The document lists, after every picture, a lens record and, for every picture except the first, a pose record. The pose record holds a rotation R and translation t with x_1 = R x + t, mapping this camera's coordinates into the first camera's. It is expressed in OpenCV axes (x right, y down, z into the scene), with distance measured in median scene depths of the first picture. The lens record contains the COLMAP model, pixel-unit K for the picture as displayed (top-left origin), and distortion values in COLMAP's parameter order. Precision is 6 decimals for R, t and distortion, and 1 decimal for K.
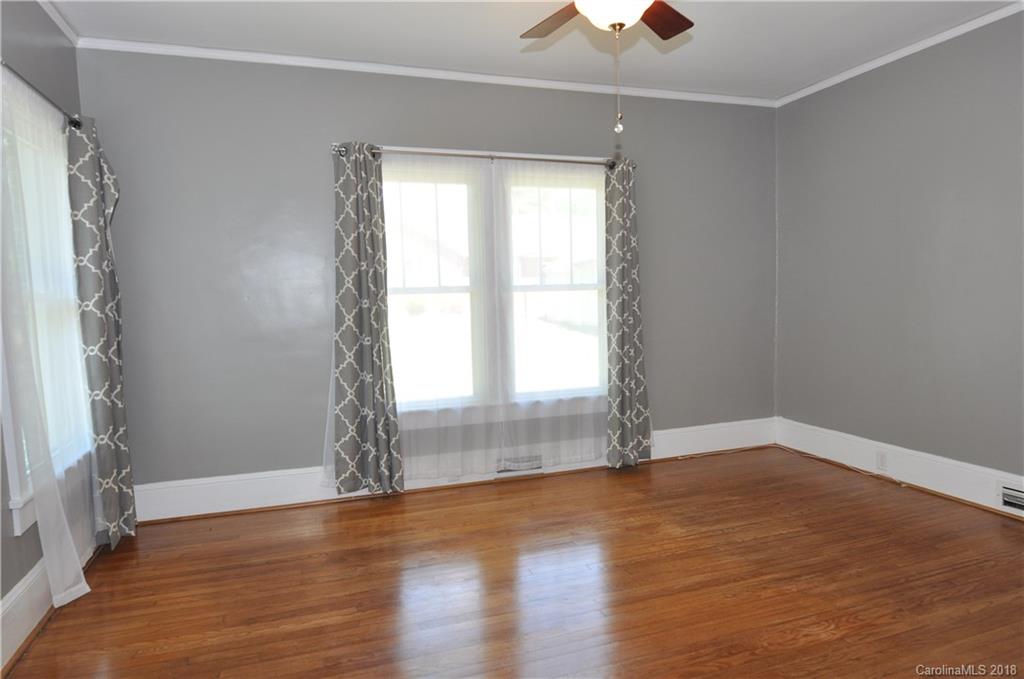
lens RADIAL K [[696.9, 0, 527.5], [0, 696.9, 333.9], [0, 0, 1]] dist [-0.003692, -0.001693]
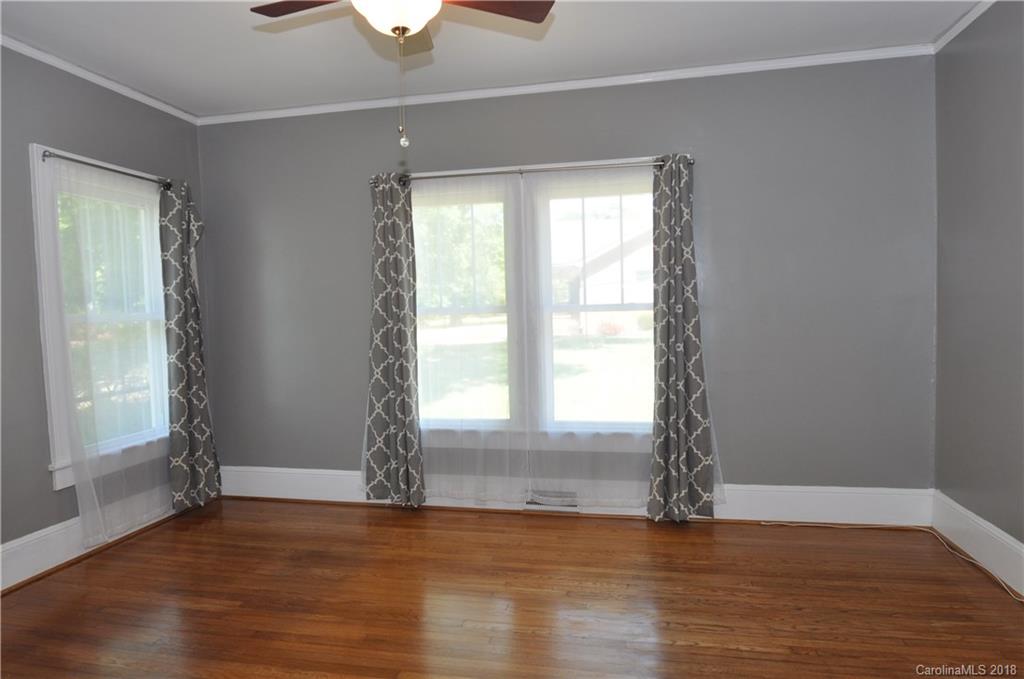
lens RADIAL K [[716.1, 0, 532.1], [0, 716.1, 341.6], [0, 0, 1]] dist [0.010356, 0.001795]
pose [[0.823007, 0.027635, -0.567359, 0.526606], [-0.031098, 0.999510, 0.003574, -0.025451], [0.567180, 0.014702, 0.823463, 0.206817]]
